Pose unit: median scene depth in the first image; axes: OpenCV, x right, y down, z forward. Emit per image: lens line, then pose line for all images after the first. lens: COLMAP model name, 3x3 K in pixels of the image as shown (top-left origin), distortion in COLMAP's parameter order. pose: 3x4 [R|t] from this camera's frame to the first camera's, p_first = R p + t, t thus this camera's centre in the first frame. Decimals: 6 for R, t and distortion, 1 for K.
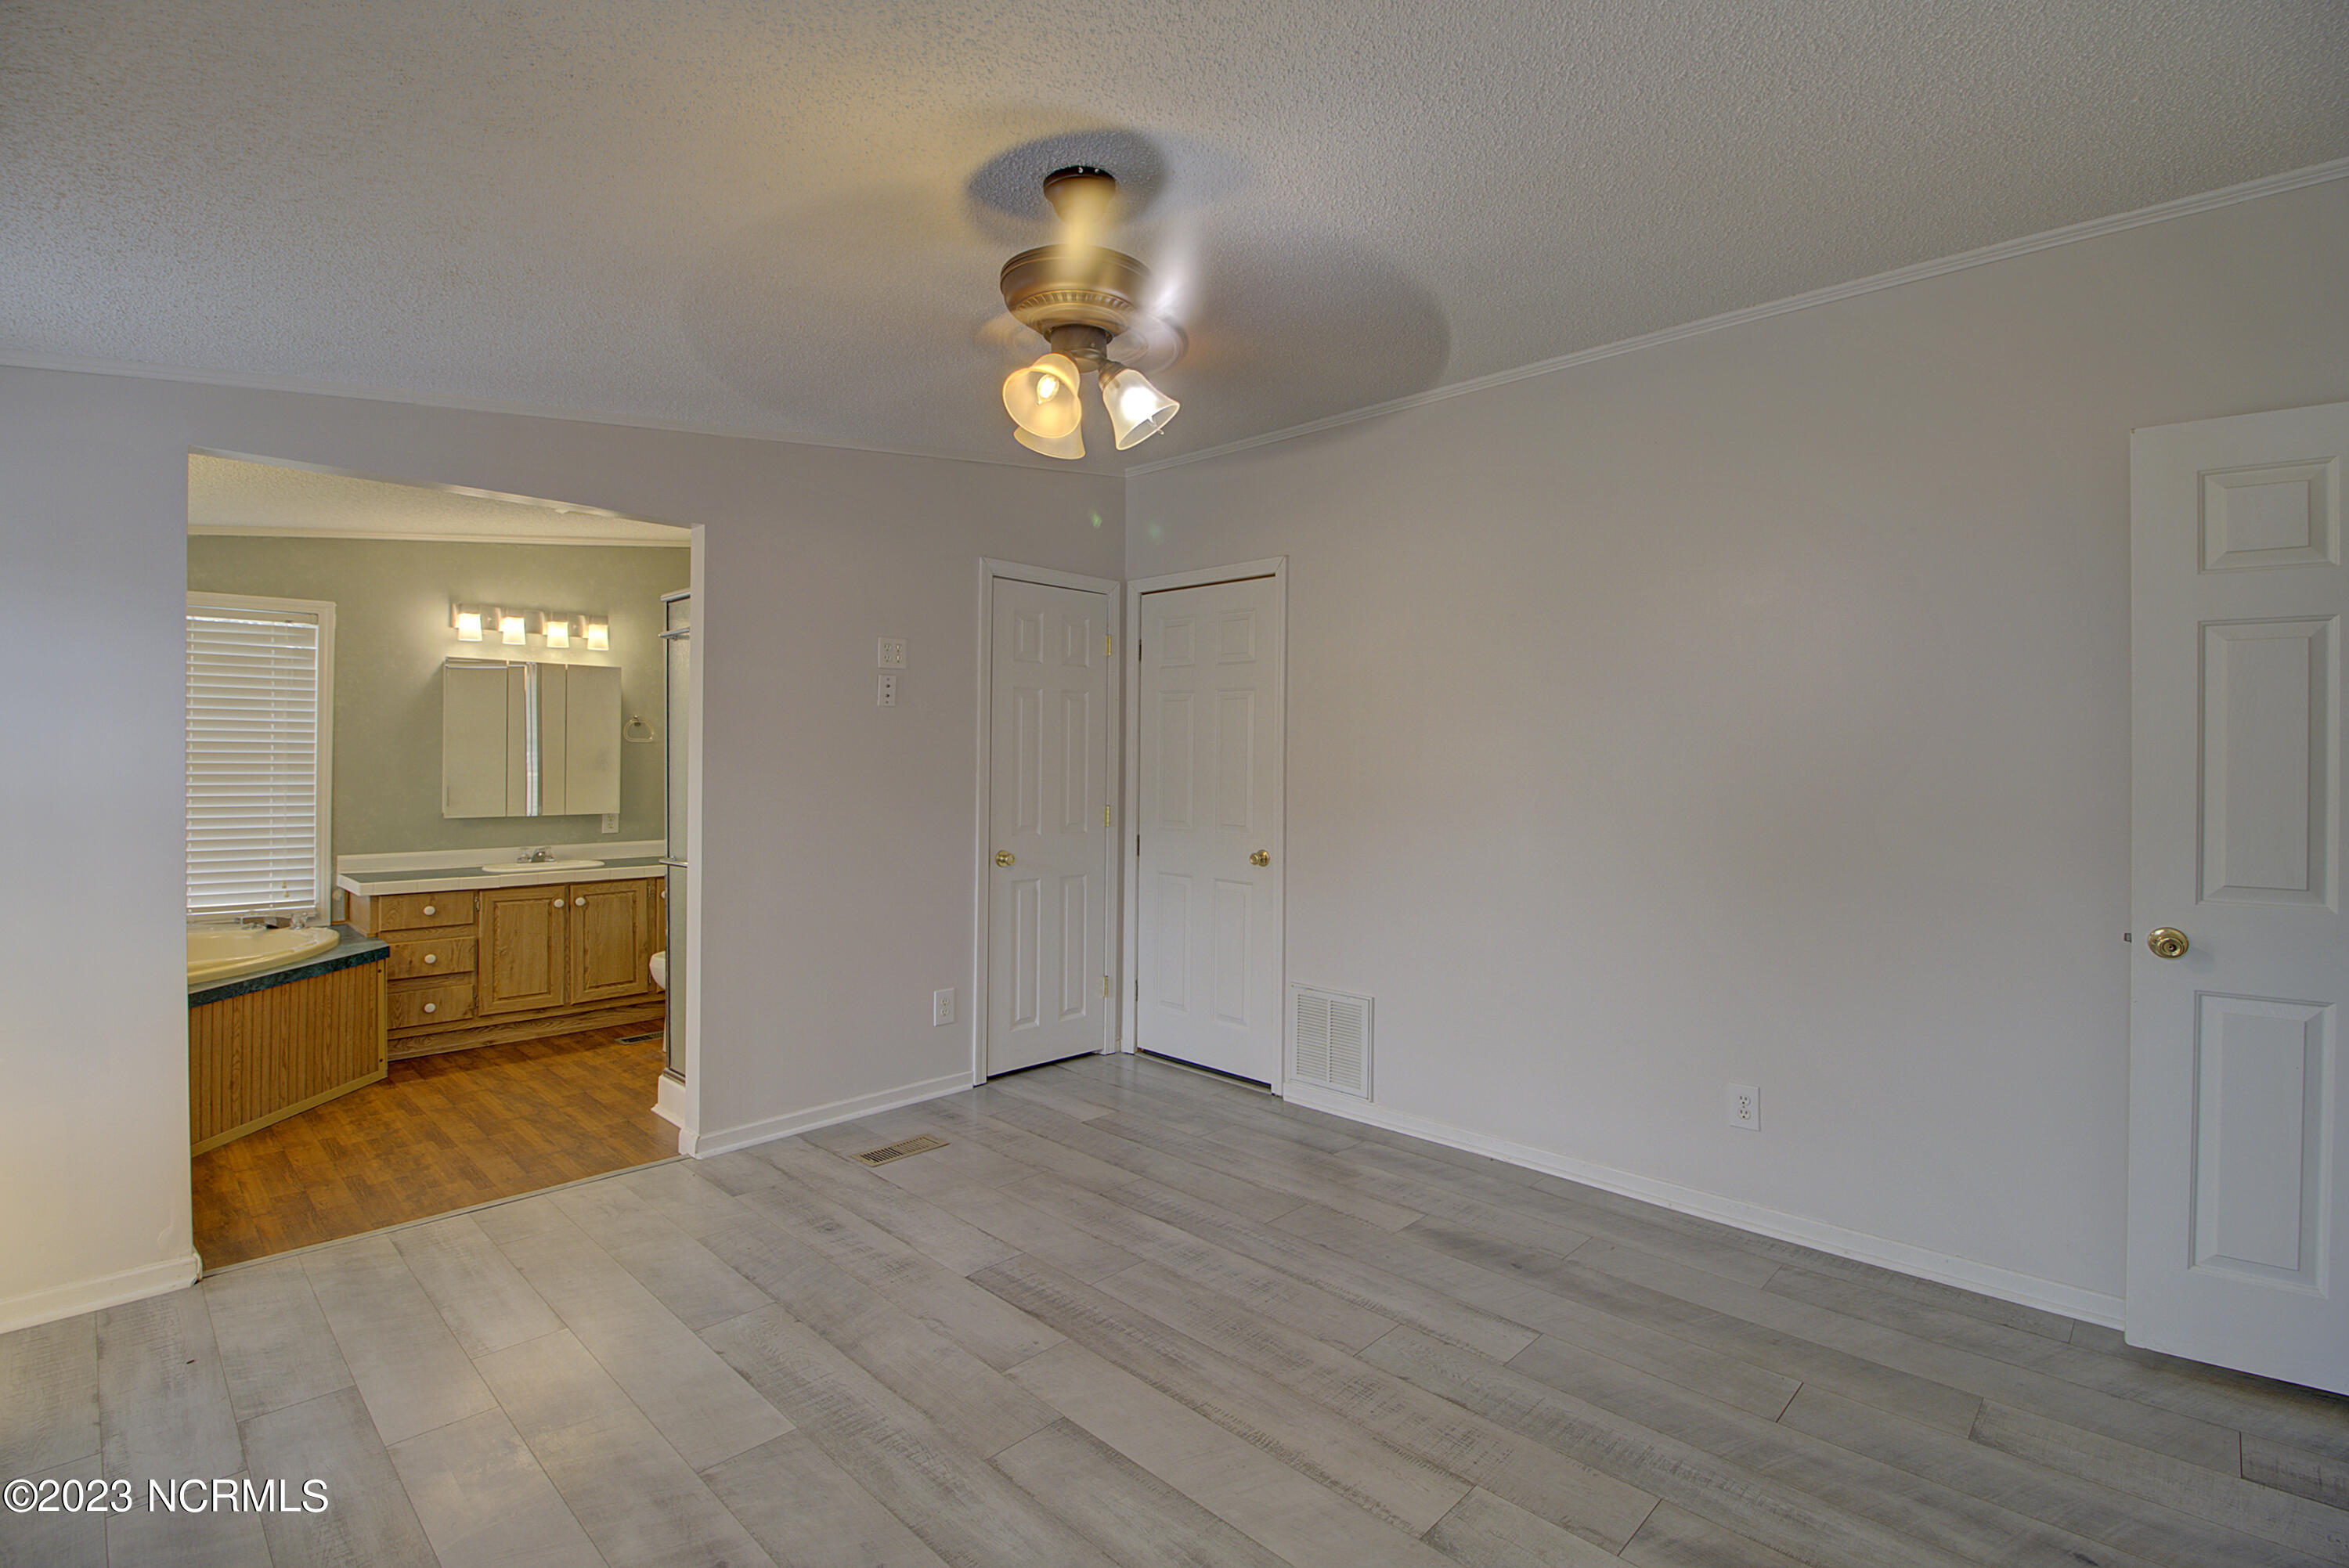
lens RADIAL K [[1078.7, 0, 1178.7], [0, 1078.7, 755.4], [0, 0, 1]] dist [0.001203, -0.014399]
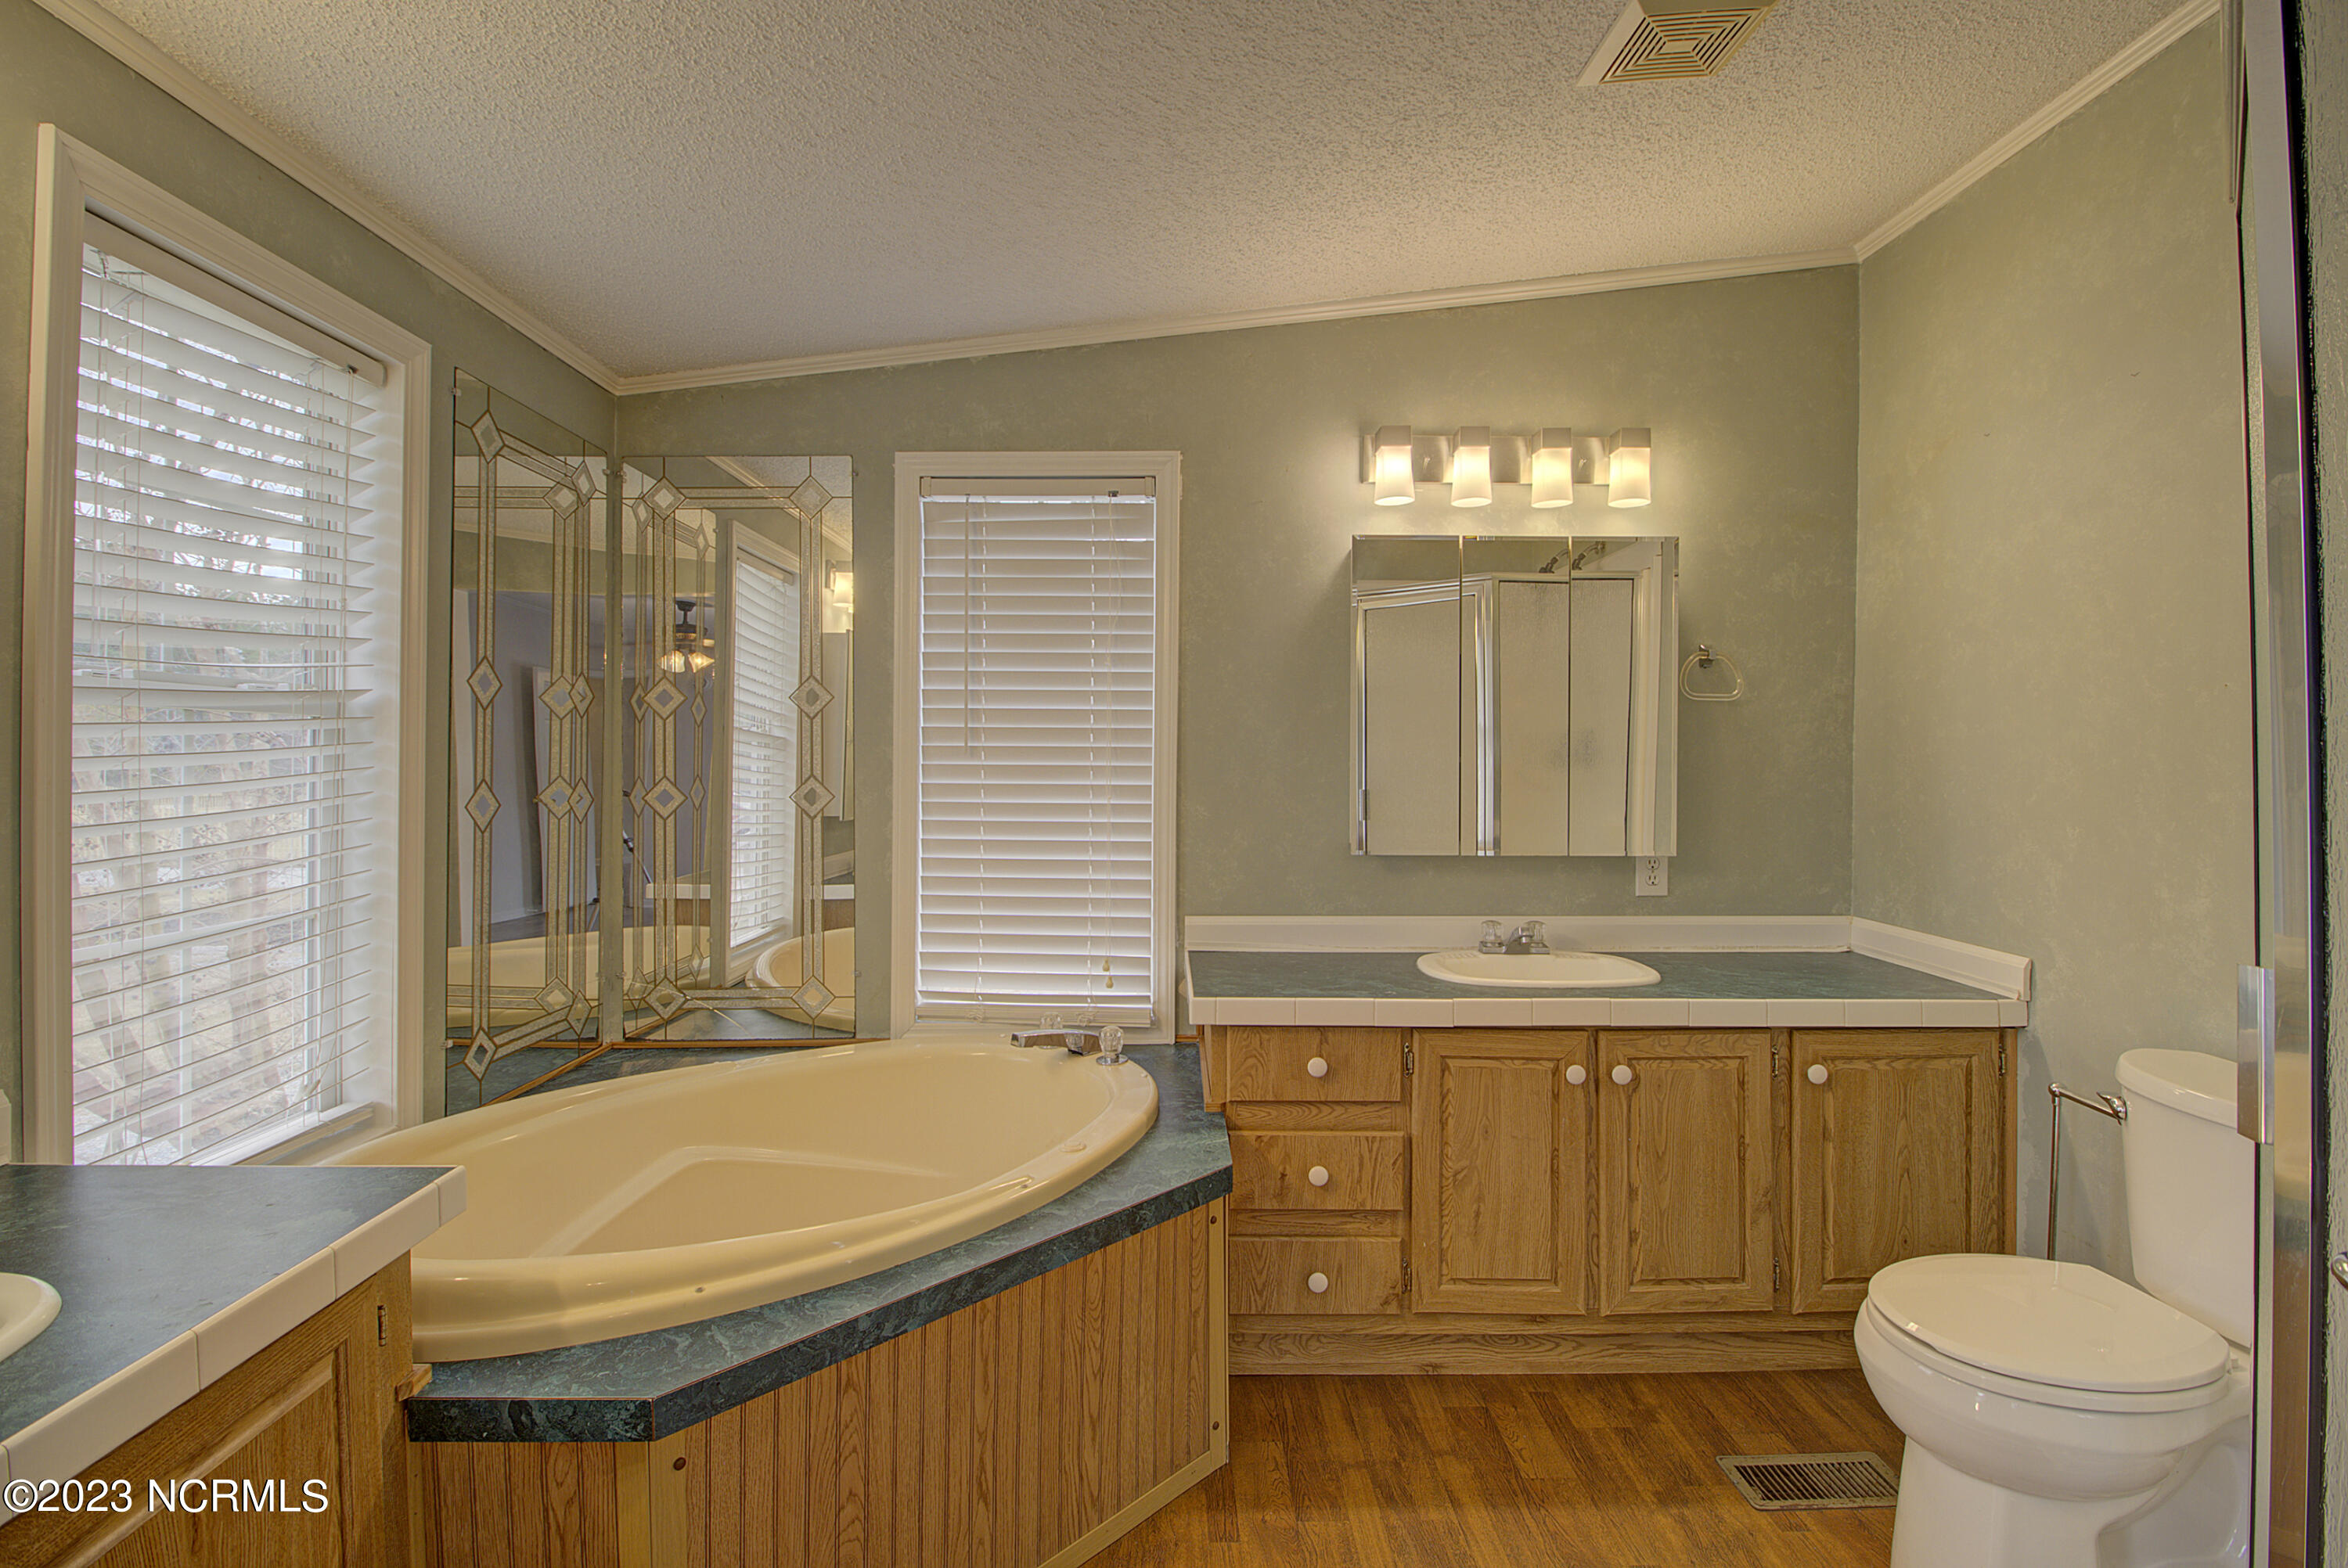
lens RADIAL K [[1078.2, 0, 1178.2], [0, 1078.2, 755.4], [0, 0, 1]] dist [0.001203, -0.014399]
pose [[0.706739, -0.005326, -0.707454, -0.406869], [0.002266, 0.999984, -0.005264, 0.014932], [0.707470, 0.002117, 0.706740, 0.623003]]
